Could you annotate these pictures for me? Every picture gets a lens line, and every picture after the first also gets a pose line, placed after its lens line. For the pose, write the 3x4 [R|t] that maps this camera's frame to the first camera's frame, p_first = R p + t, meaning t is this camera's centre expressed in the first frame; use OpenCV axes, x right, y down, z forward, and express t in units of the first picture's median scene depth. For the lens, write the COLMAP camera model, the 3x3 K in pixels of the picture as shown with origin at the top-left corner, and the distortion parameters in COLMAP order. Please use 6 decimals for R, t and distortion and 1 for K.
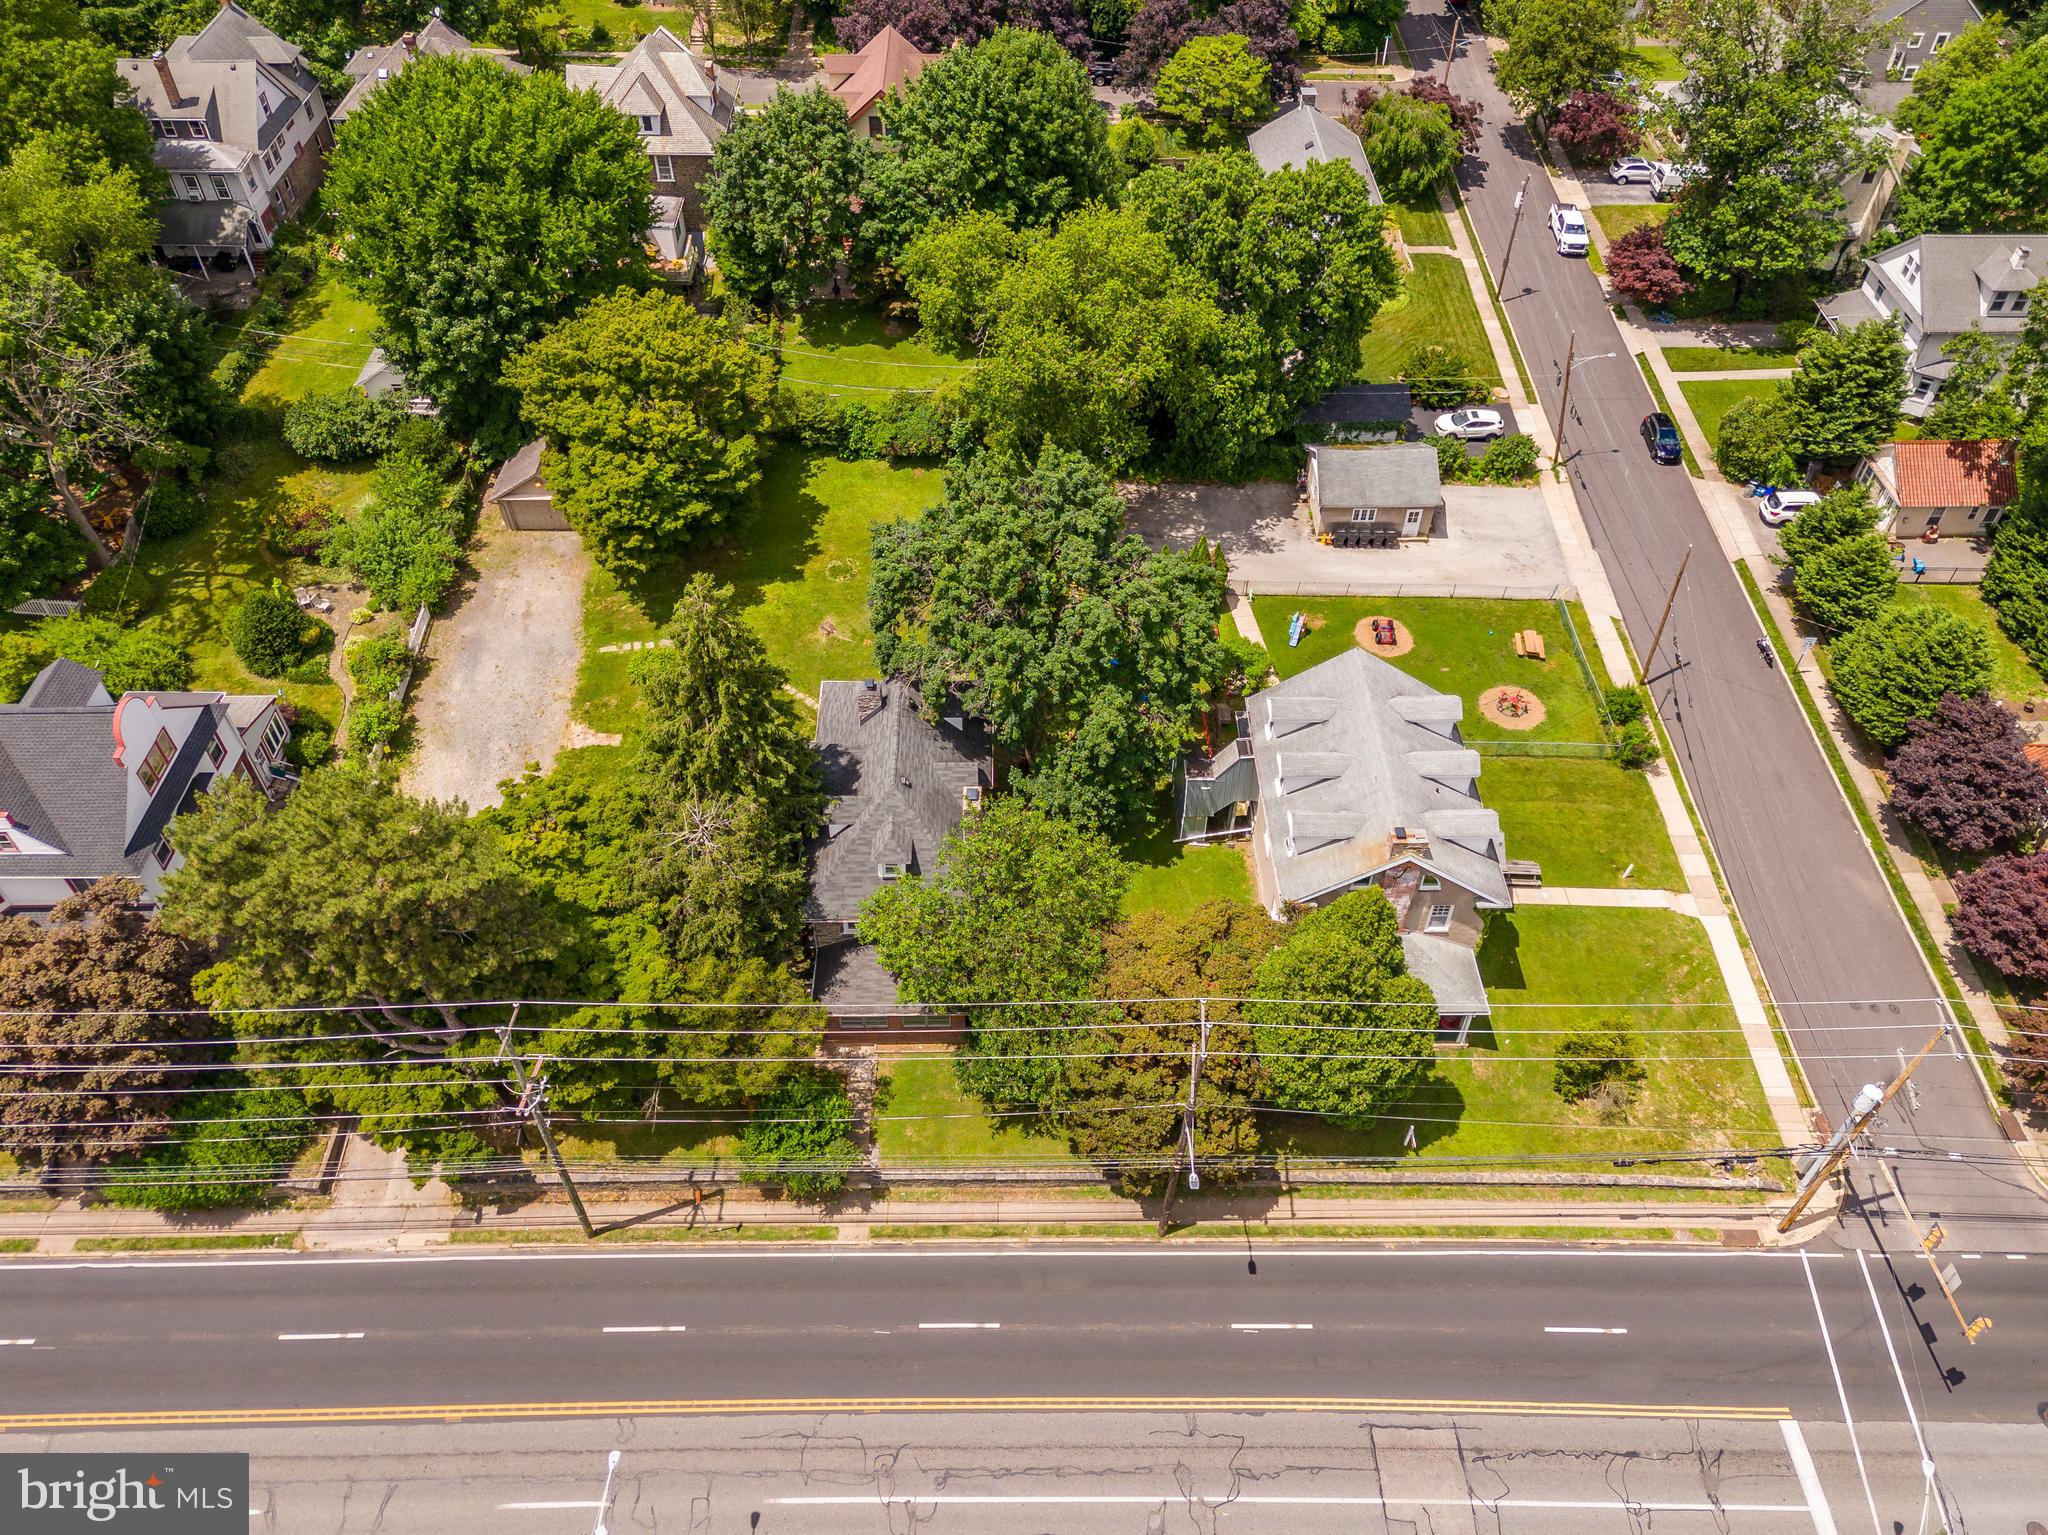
lens RADIAL K [[1494.1, 0, 1023.2], [0, 1494.1, 763.6], [0, 0, 1]] dist [0.079463, -0.051739]
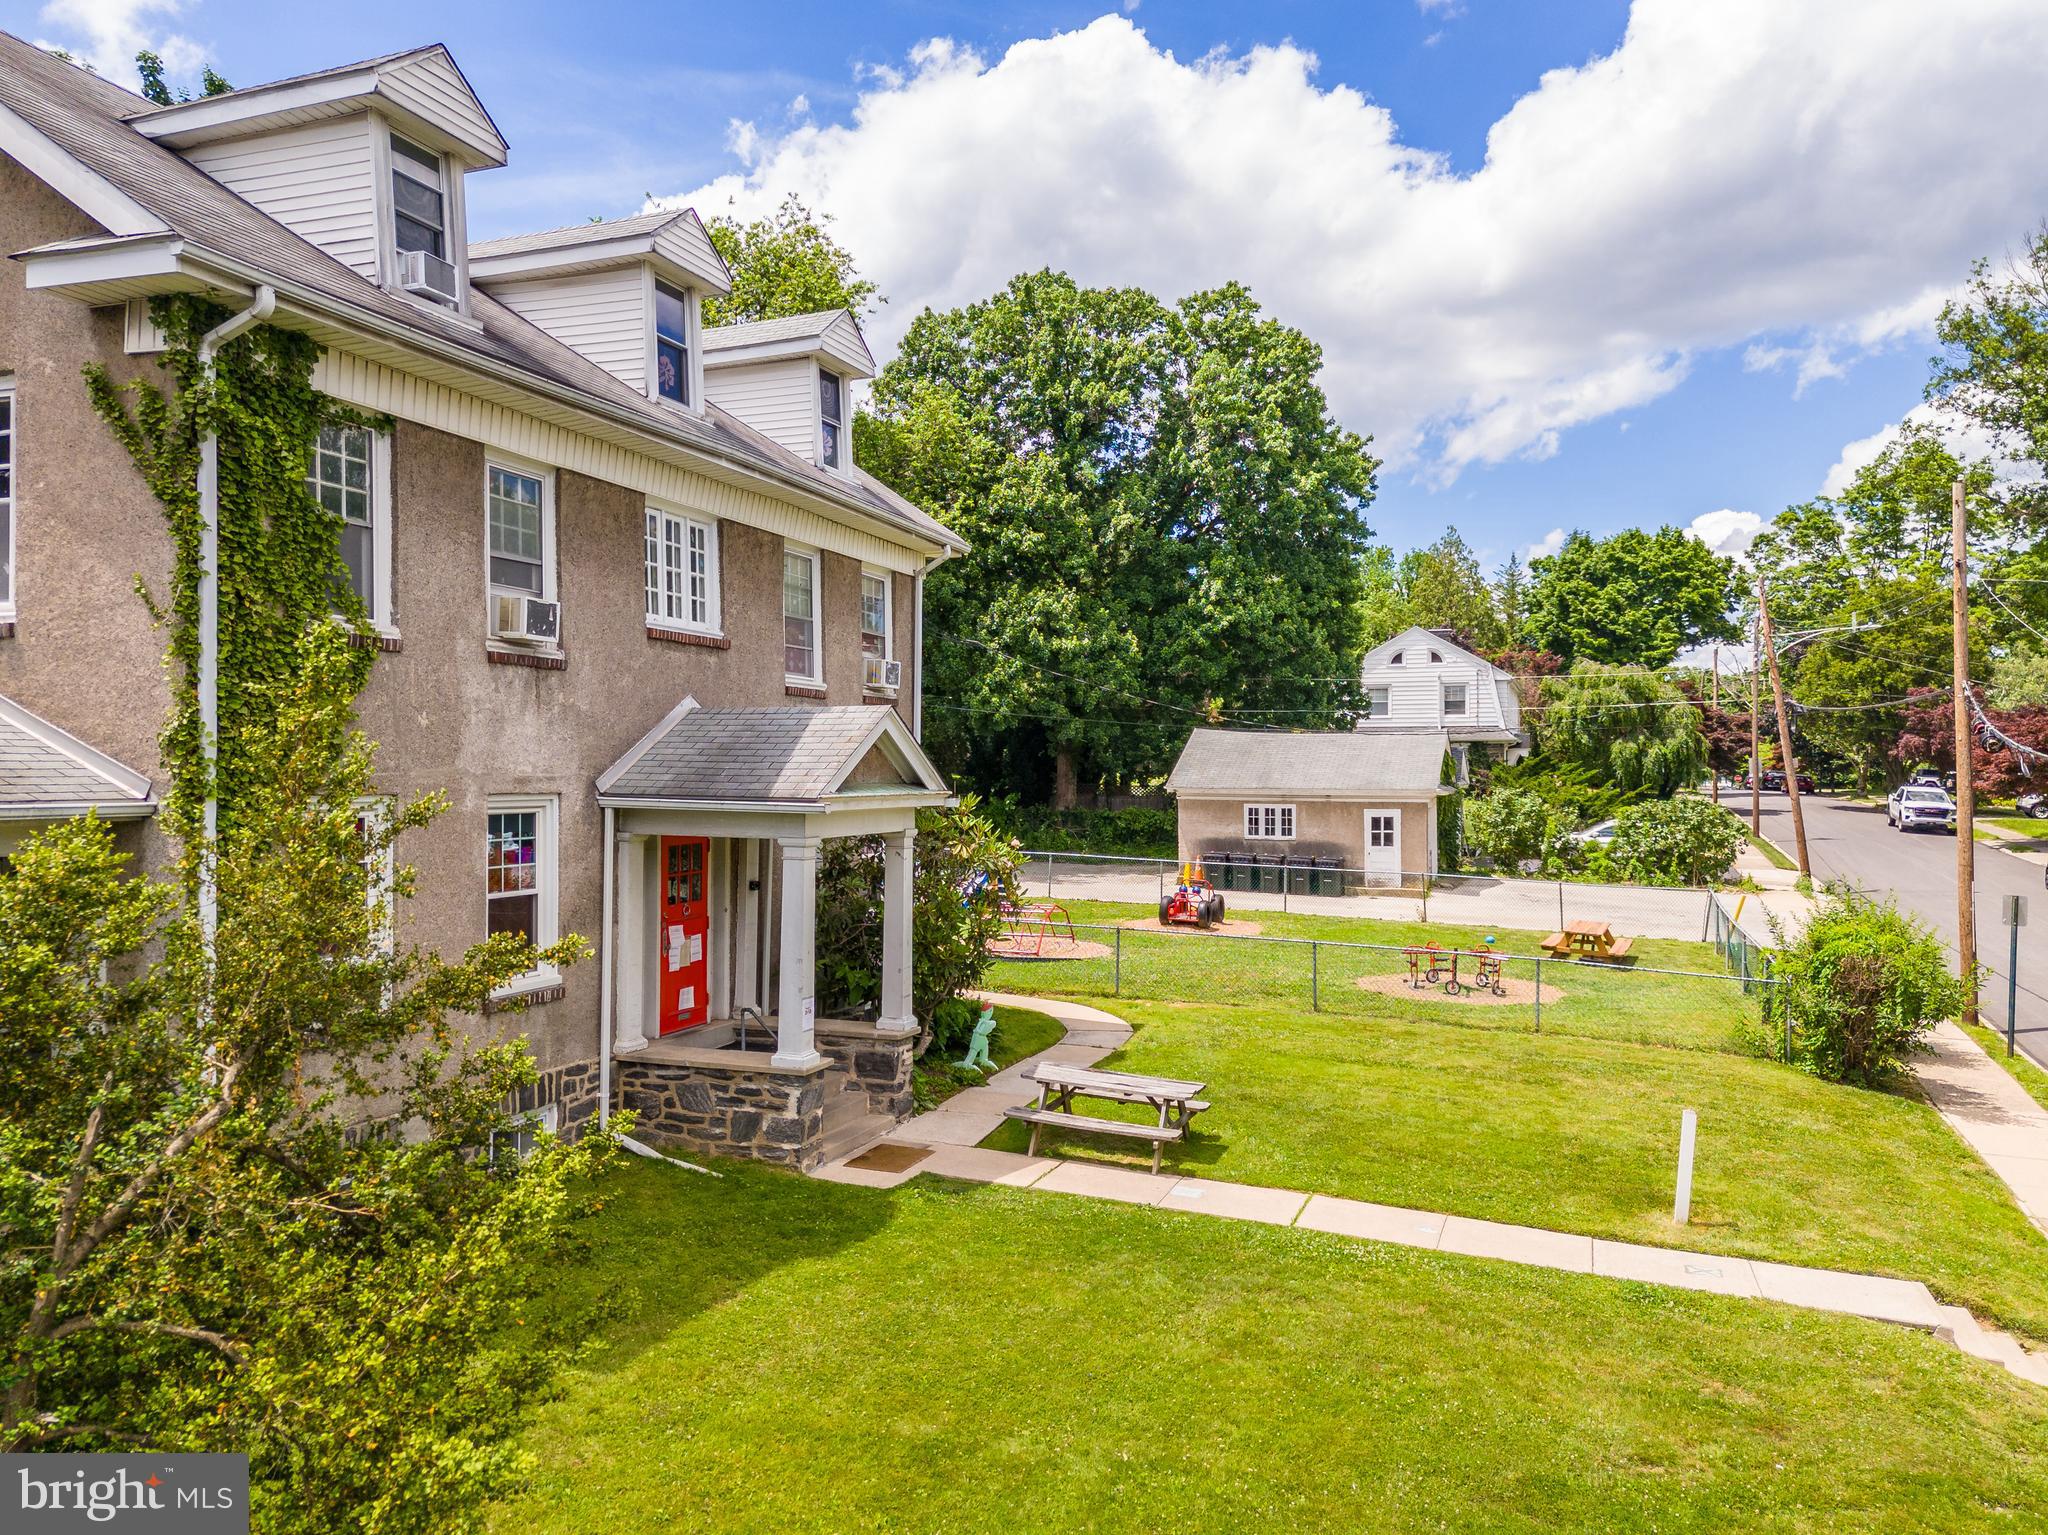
lens RADIAL K [[1506.9, 0, 1007.4], [0, 1506.9, 758.0], [0, 0, 1]] dist [0.088180, -0.000518]
pose [[0.931633, -0.007525, -0.363322, 0.379521], [-0.258139, 0.690000, -0.676213, 0.177131], [0.255781, 0.723770, 0.640885, 0.804886]]
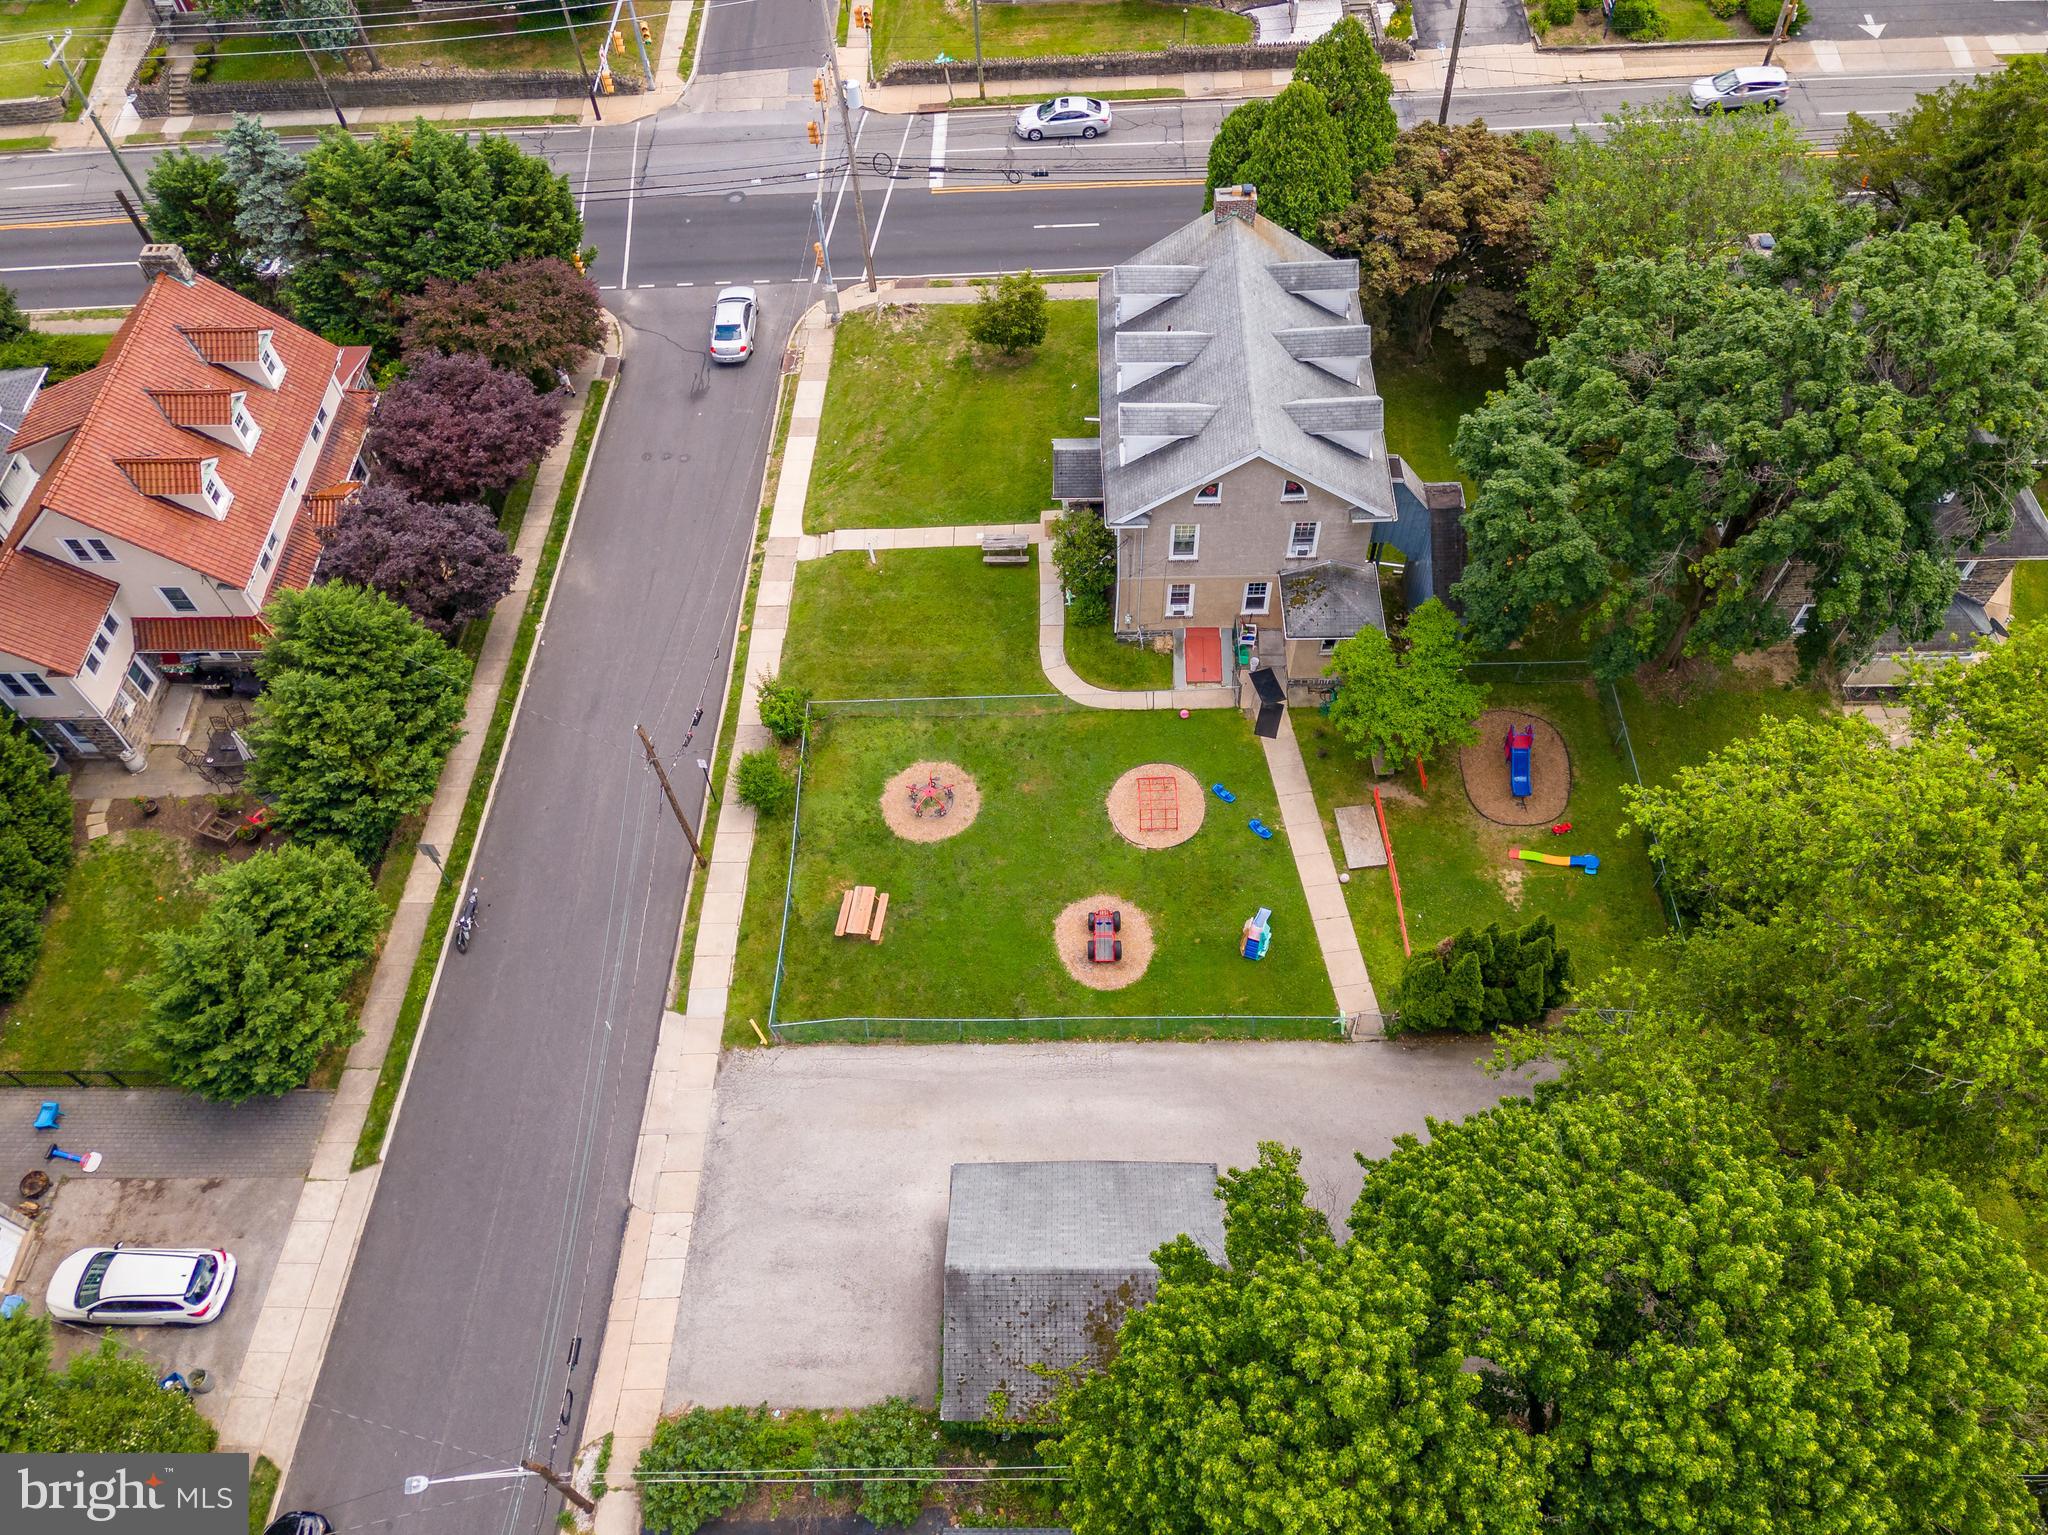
lens RADIAL K [[1494.1, 0, 1023.2], [0, 1494.1, 763.6], [0, 0, 1]] dist [0.079463, -0.051739]
pose [[-0.999156, 0.006932, 0.040500, 0.279752], [0.038507, -0.185919, 0.981810, -0.709778], [0.014335, 0.982541, 0.185495, 0.936236]]
